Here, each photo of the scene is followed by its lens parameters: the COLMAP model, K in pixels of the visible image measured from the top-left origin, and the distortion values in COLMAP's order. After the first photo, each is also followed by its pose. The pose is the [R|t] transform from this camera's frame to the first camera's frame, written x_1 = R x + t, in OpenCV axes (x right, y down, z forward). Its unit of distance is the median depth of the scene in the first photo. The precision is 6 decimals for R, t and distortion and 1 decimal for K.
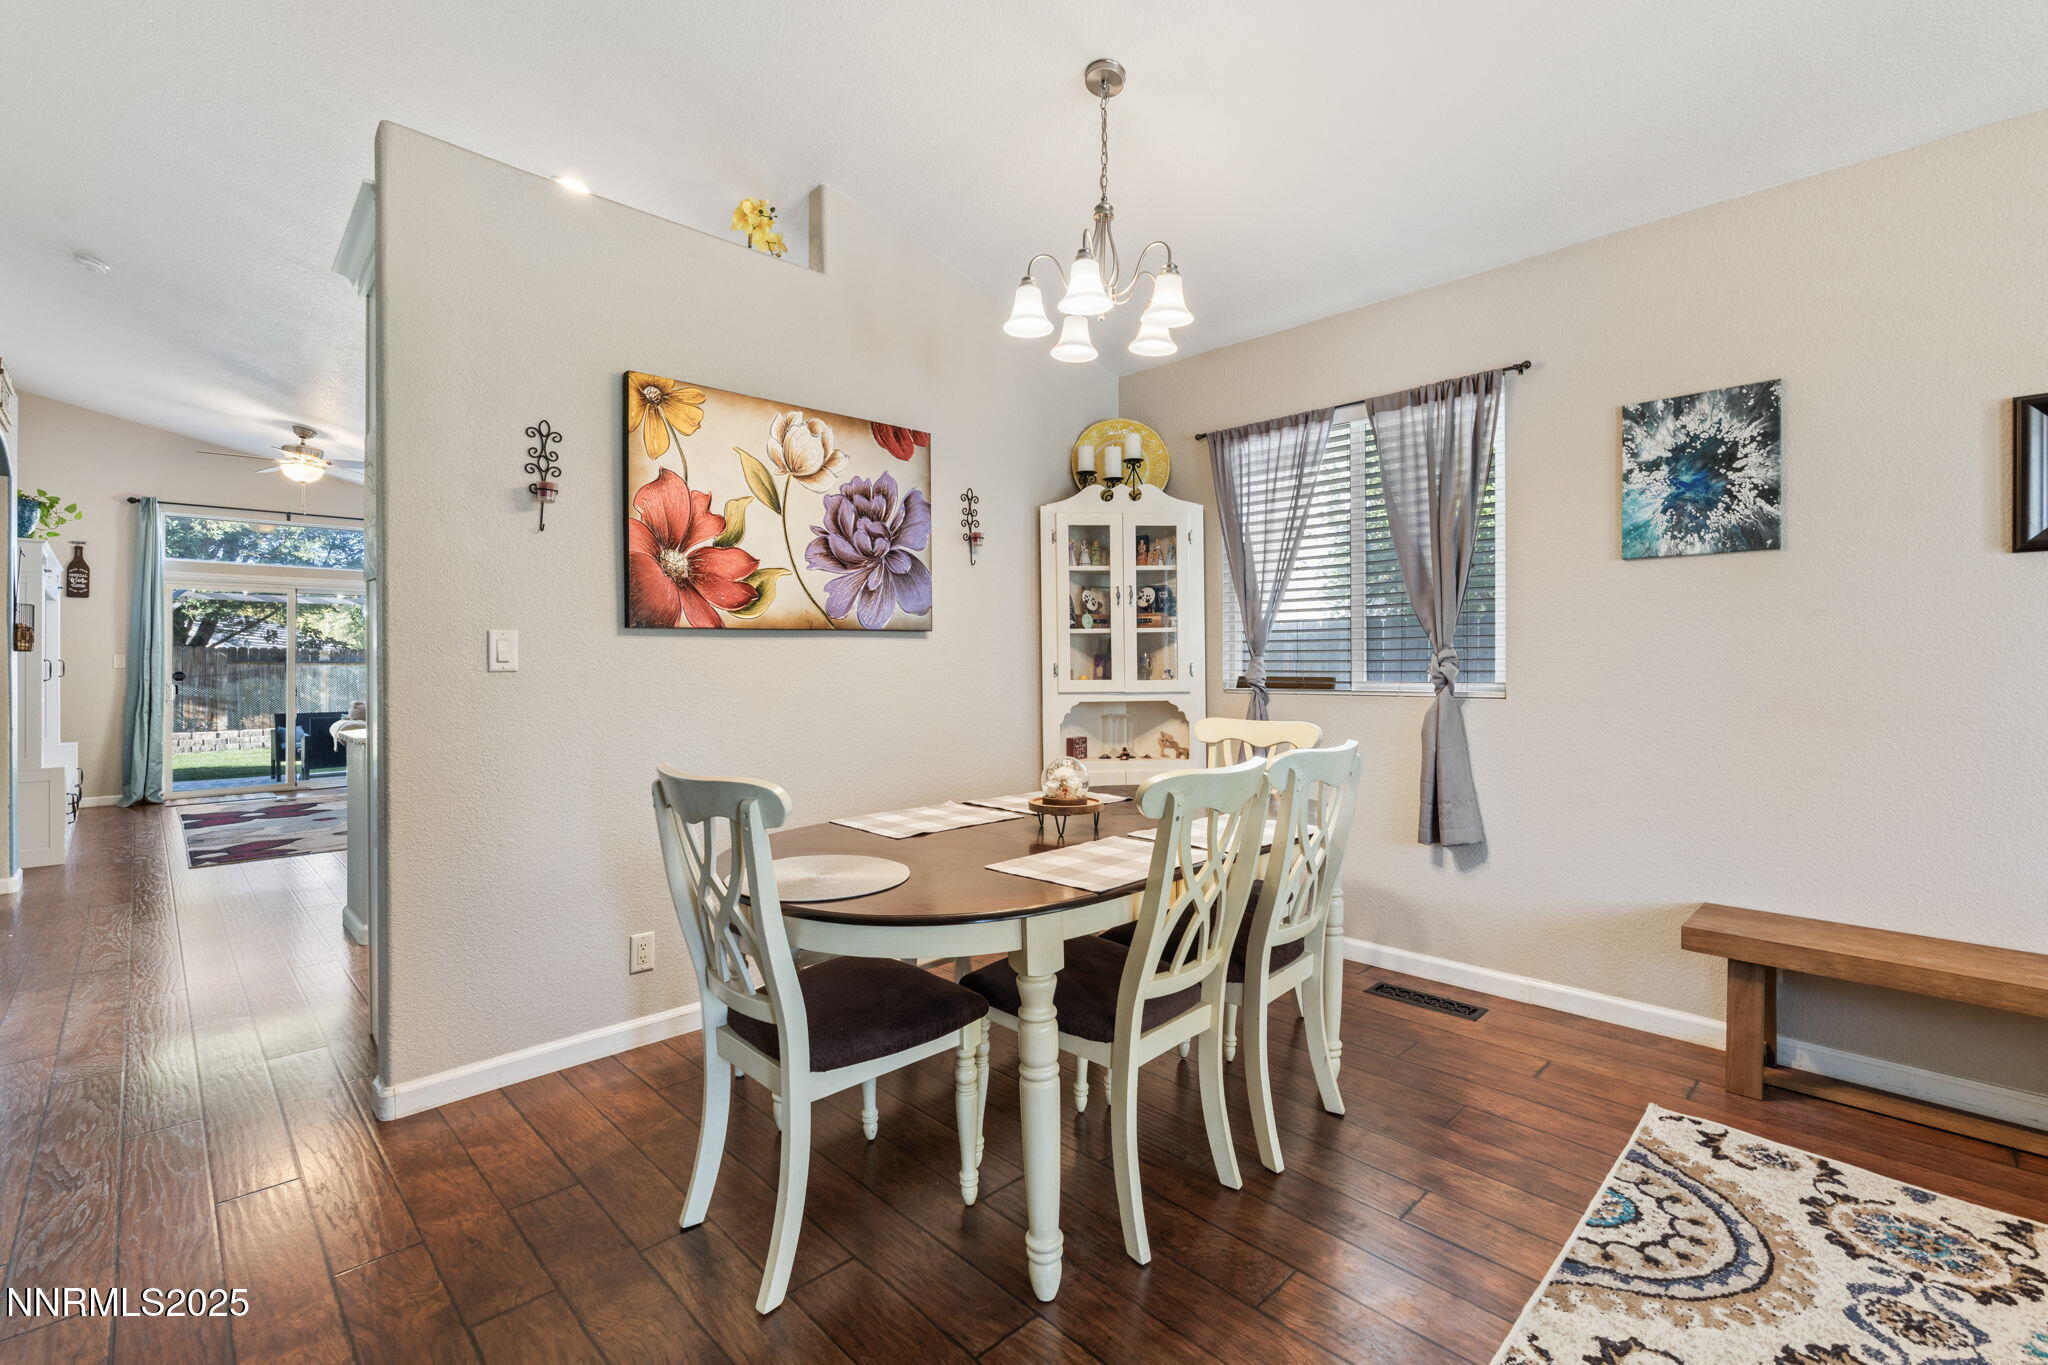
lens RADIAL K [[887.6, 0, 1004.4], [0, 887.6, 658.2], [0, 0, 1]] dist [-0.006812, -0.000149]
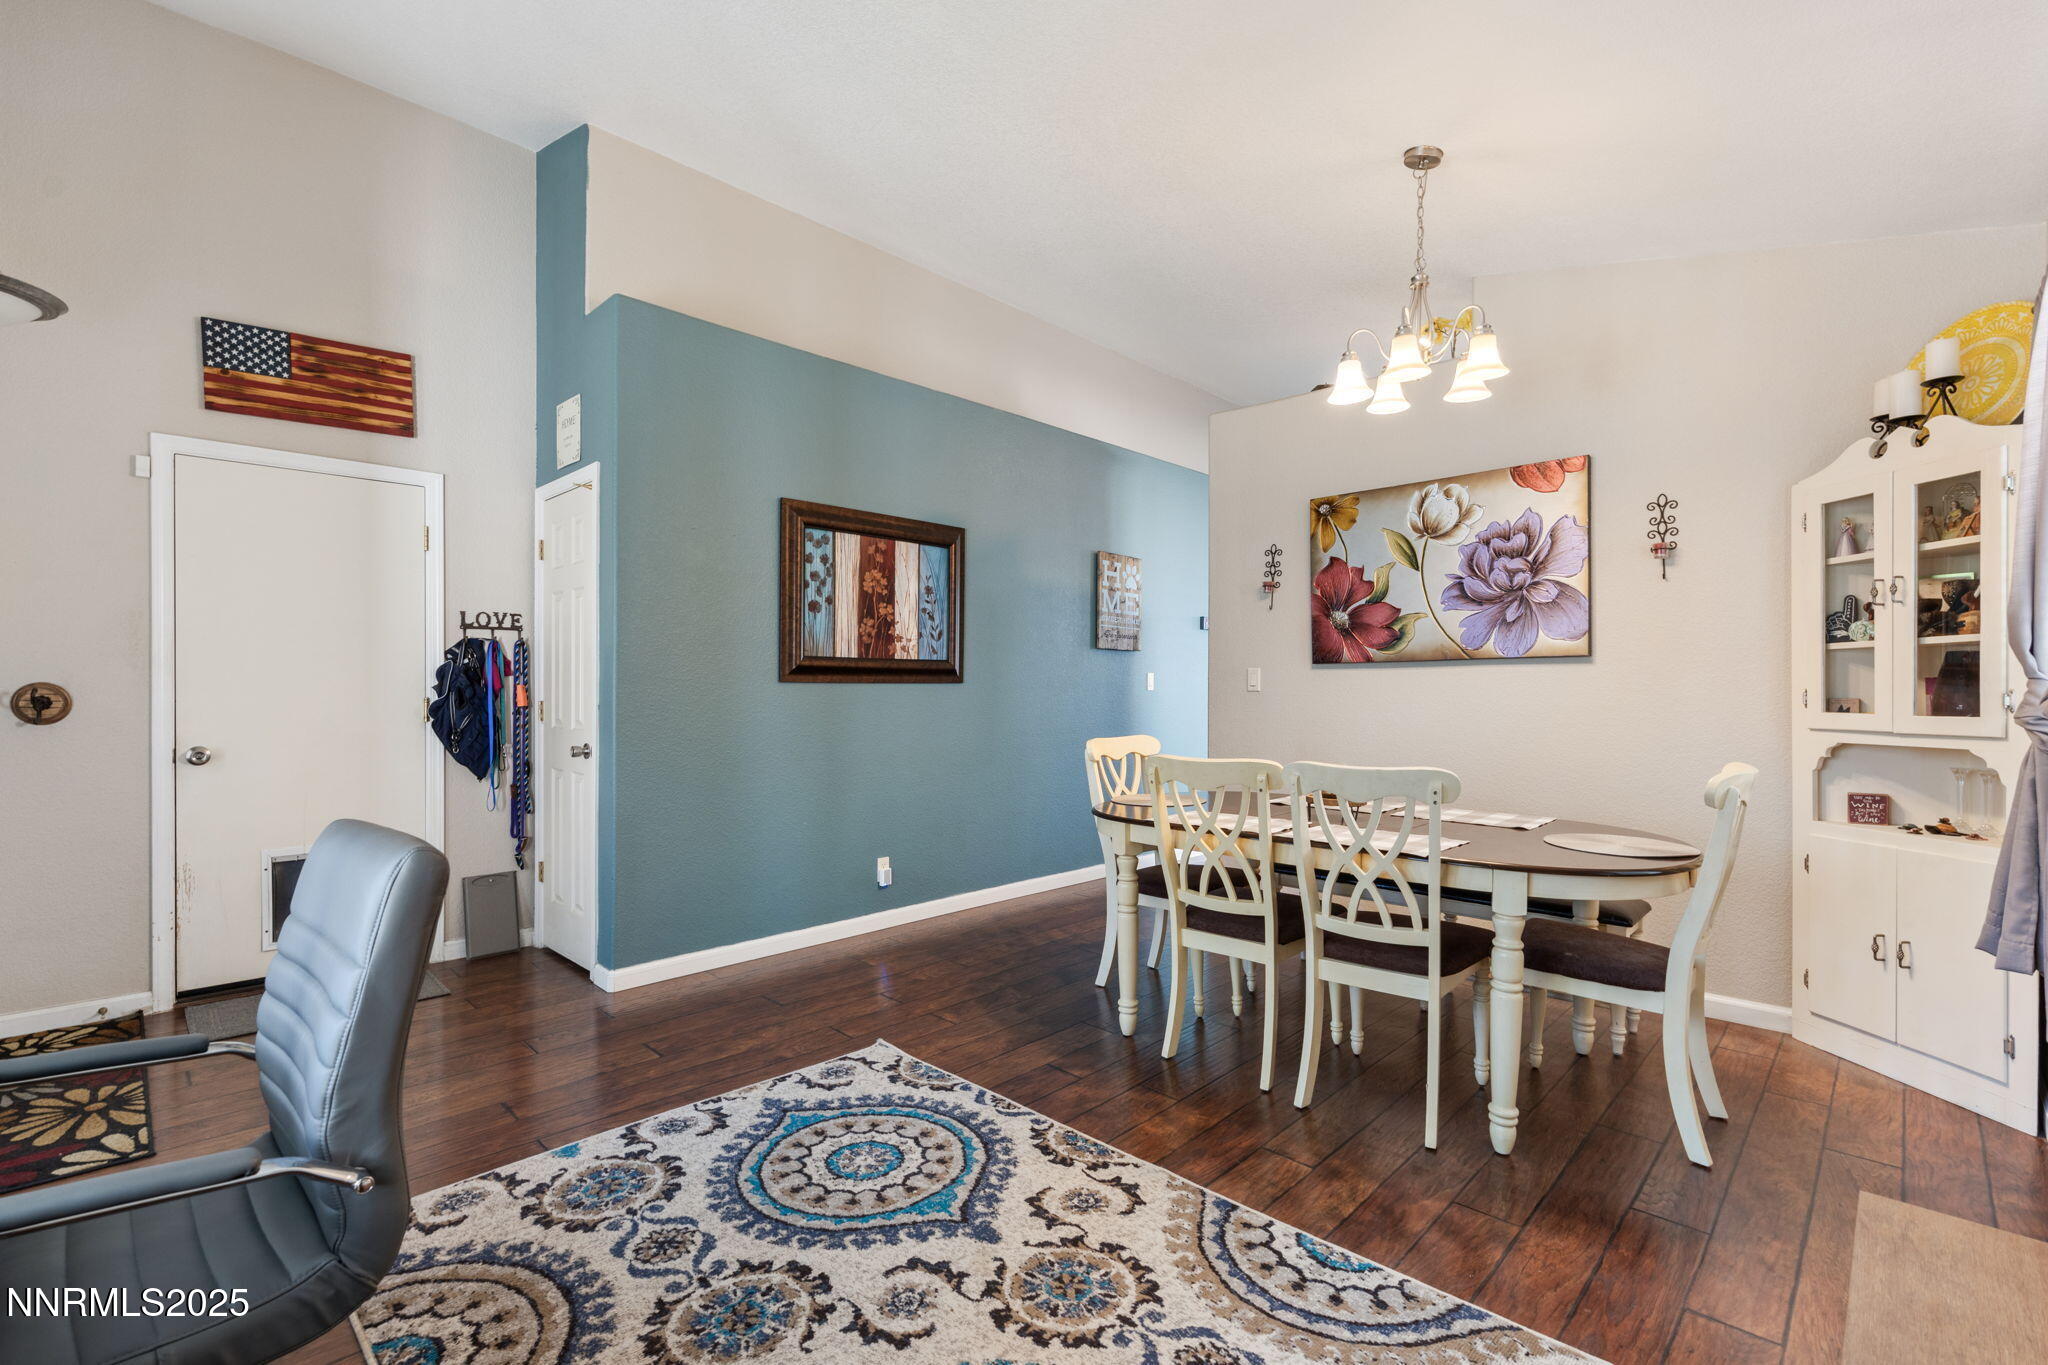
lens RADIAL K [[937.0, 0, 1068.6], [0, 937.0, 686.7], [0, 0, 1]] dist [-0.012055, 0.001901]
pose [[0.072119, 0.002370, -0.997393, 0.977820], [0.000890, 0.999997, 0.002441, 0.001134], [0.997396, -0.001064, 0.072117, 0.370596]]
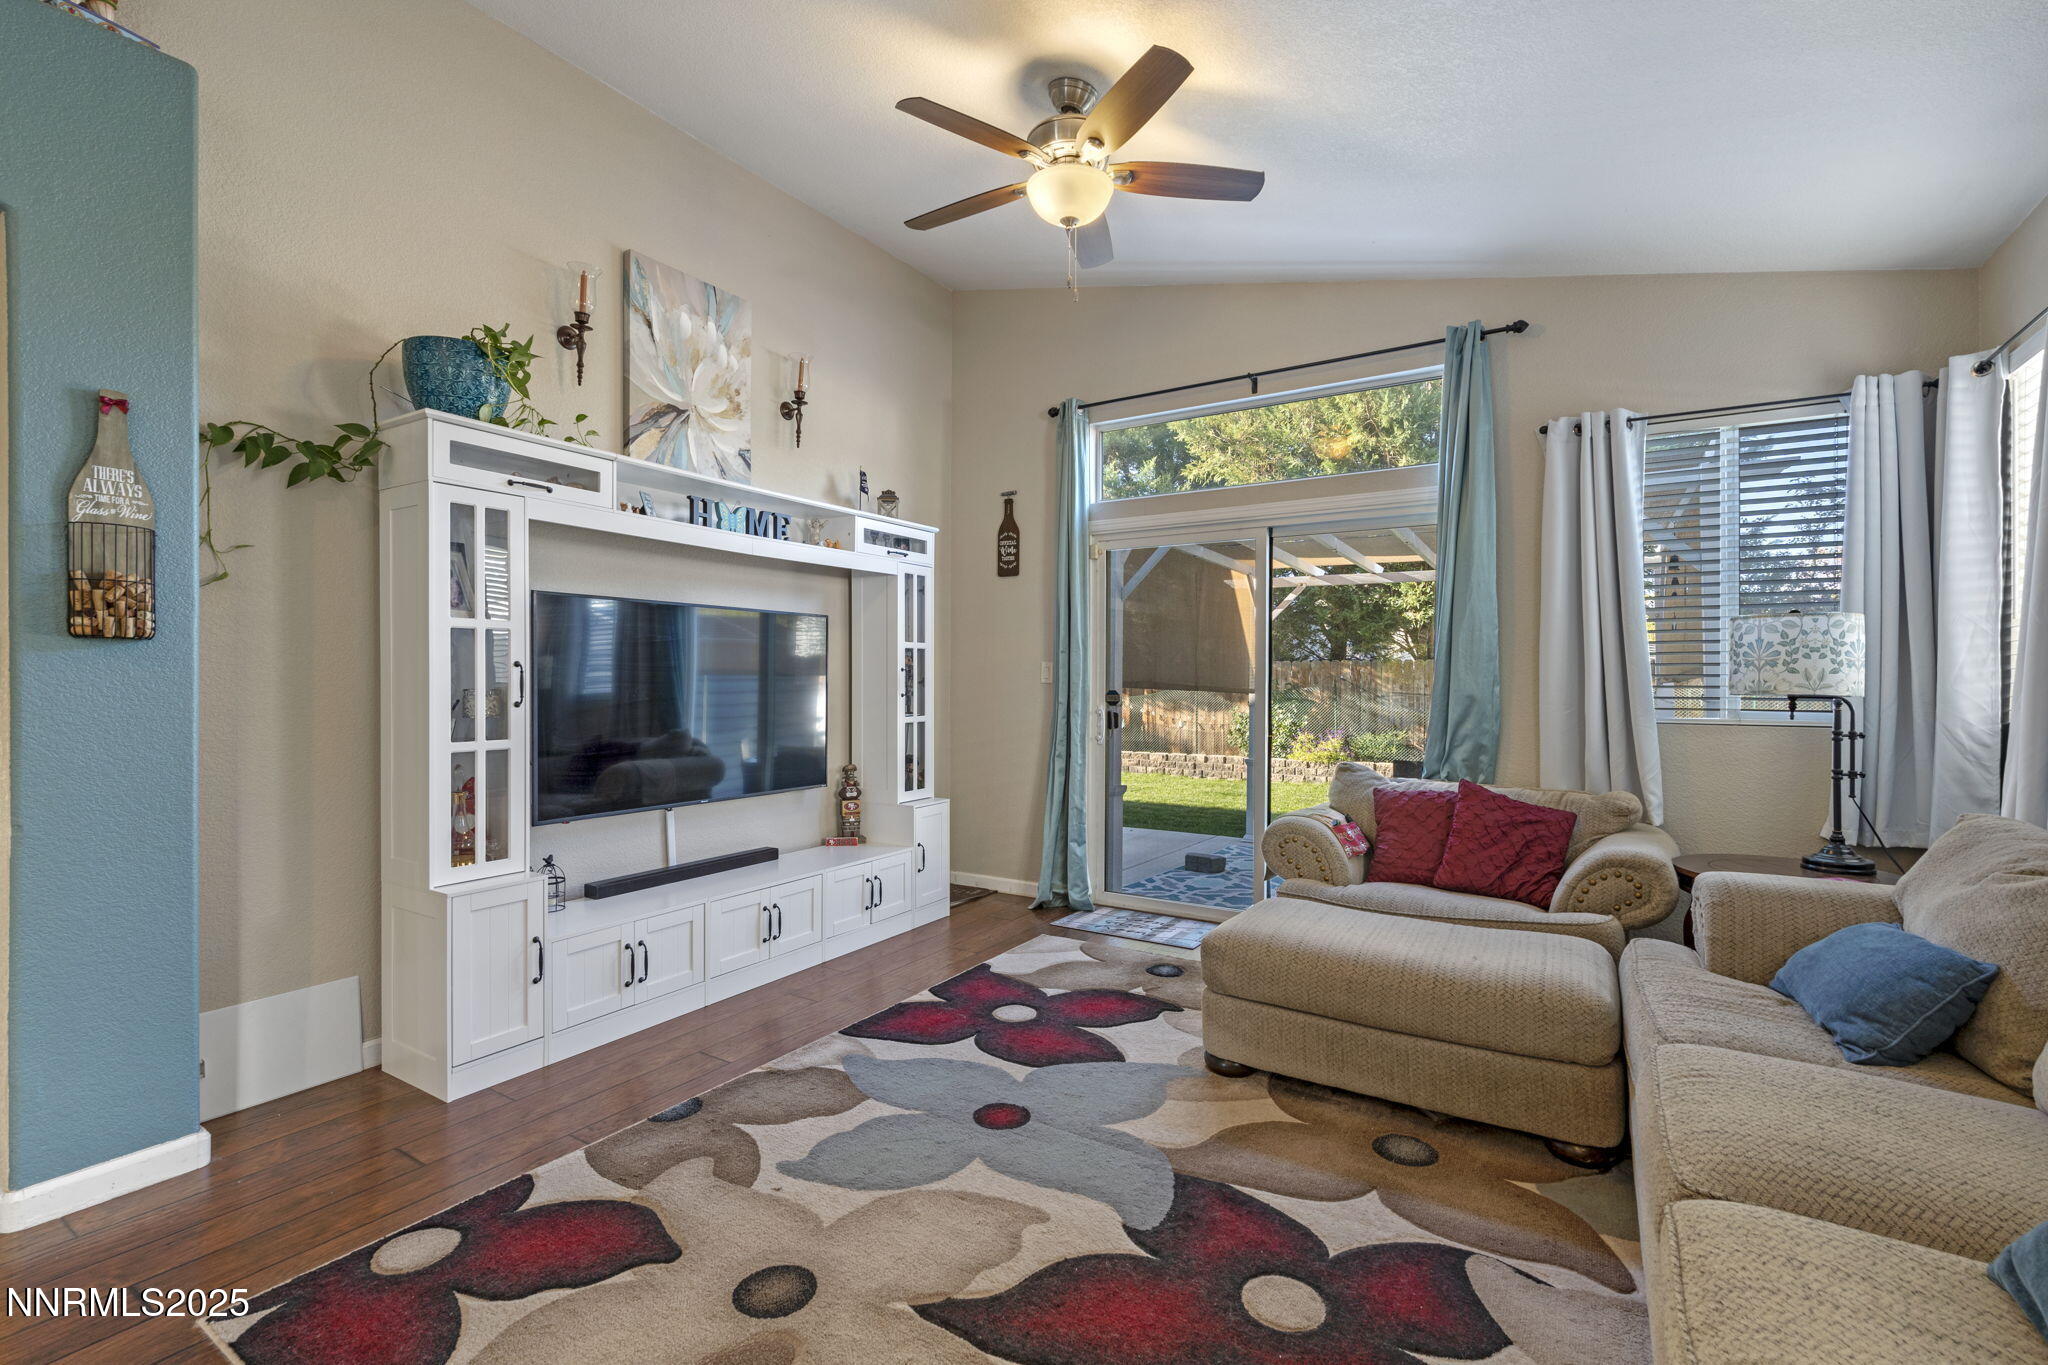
lens RADIAL K [[900.7, 0, 1012.8], [0, 900.7, 682.3], [0, 0, 1]] dist [-0.009227, 0.002325]
pose [[0.231768, 0.007030, -0.972746, -0.897489], [-0.001358, 0.999975, 0.006903, 0.014803], [0.972770, -0.000279, 0.231771, 1.968216]]
